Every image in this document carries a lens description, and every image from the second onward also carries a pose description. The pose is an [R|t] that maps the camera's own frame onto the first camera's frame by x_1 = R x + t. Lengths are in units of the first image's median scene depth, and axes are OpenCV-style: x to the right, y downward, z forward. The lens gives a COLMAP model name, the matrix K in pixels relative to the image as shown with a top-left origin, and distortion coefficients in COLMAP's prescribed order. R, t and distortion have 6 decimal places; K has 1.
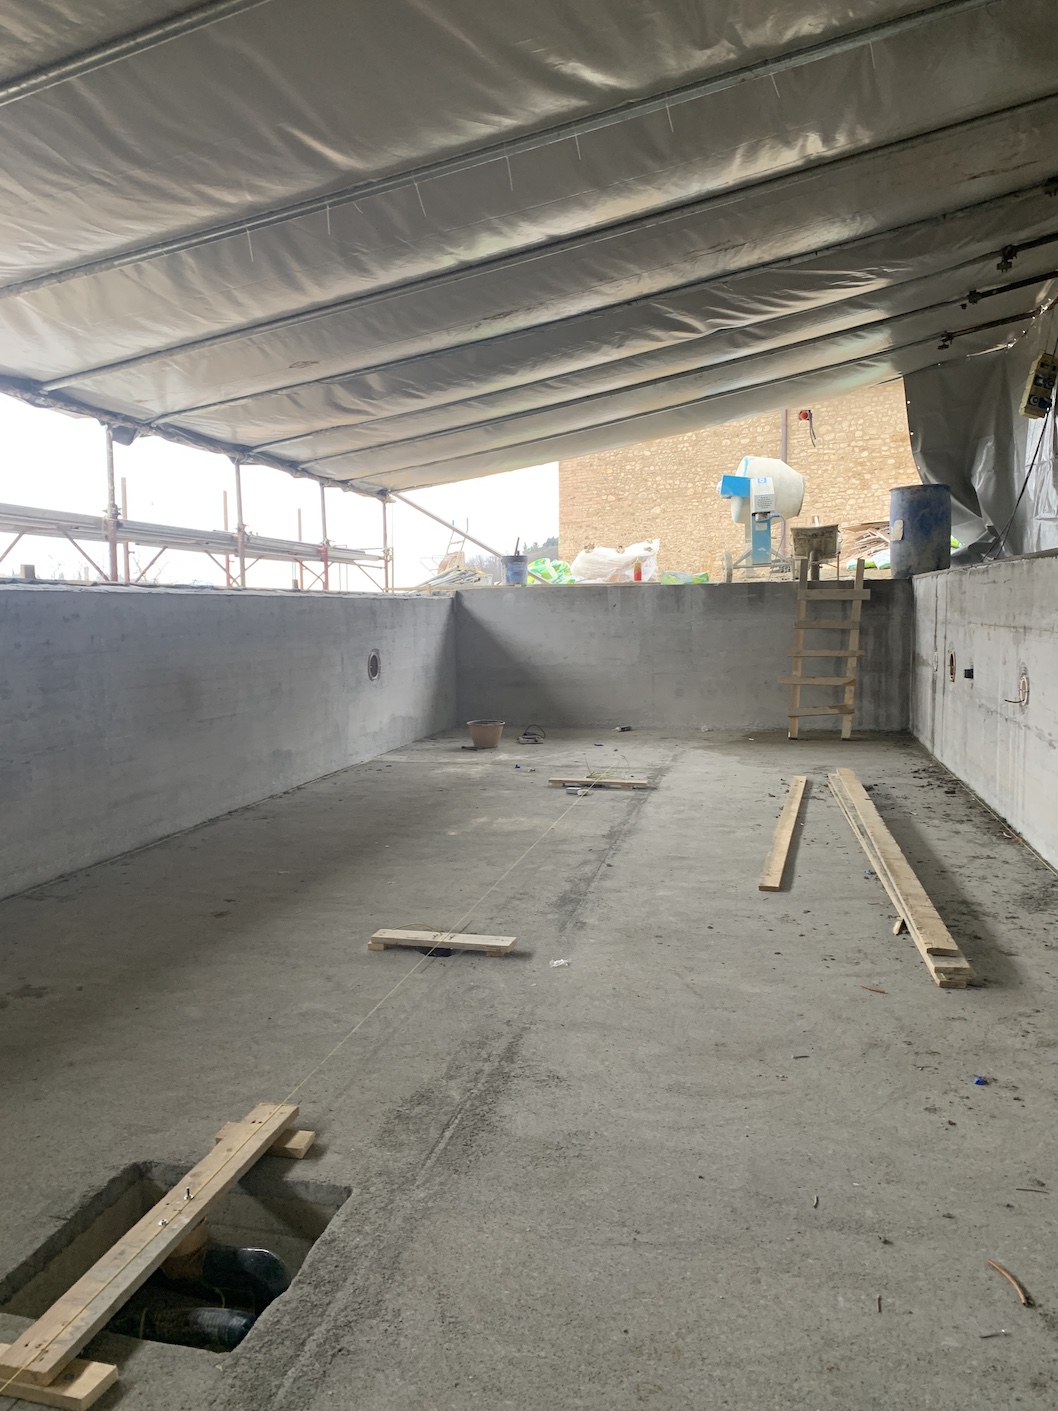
lens RADIAL K [[1056.8, 0, 527.2], [0, 1056.8, 676.7], [0, 0, 1]] dist [0.002308, -0.025577]
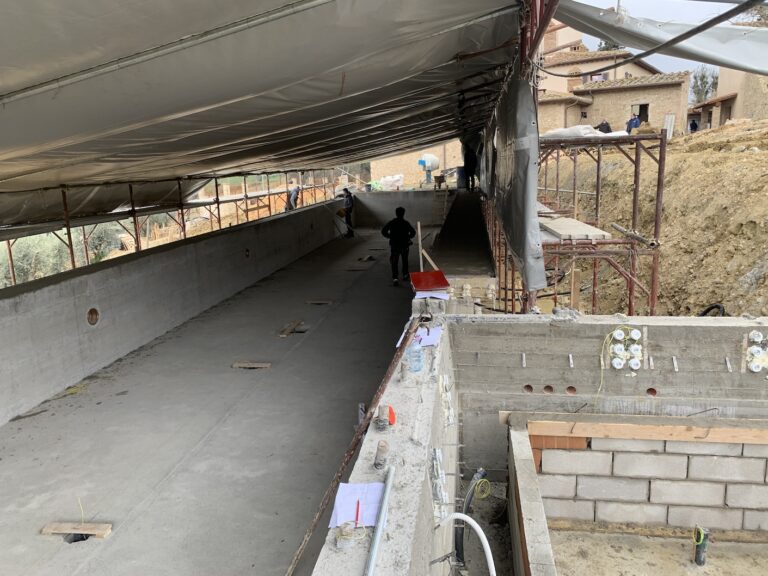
lens RADIAL K [[584.4, 0, 384.0], [0, 584.4, 288.0], [0, 0, 1]] dist [0.002625, -0.069924]
pose [[0.995440, -0.043159, 0.085069, -0.164311], [0.030669, 0.989247, 0.143006, -0.039502], [-0.090326, -0.139745, 0.986059, -1.332565]]
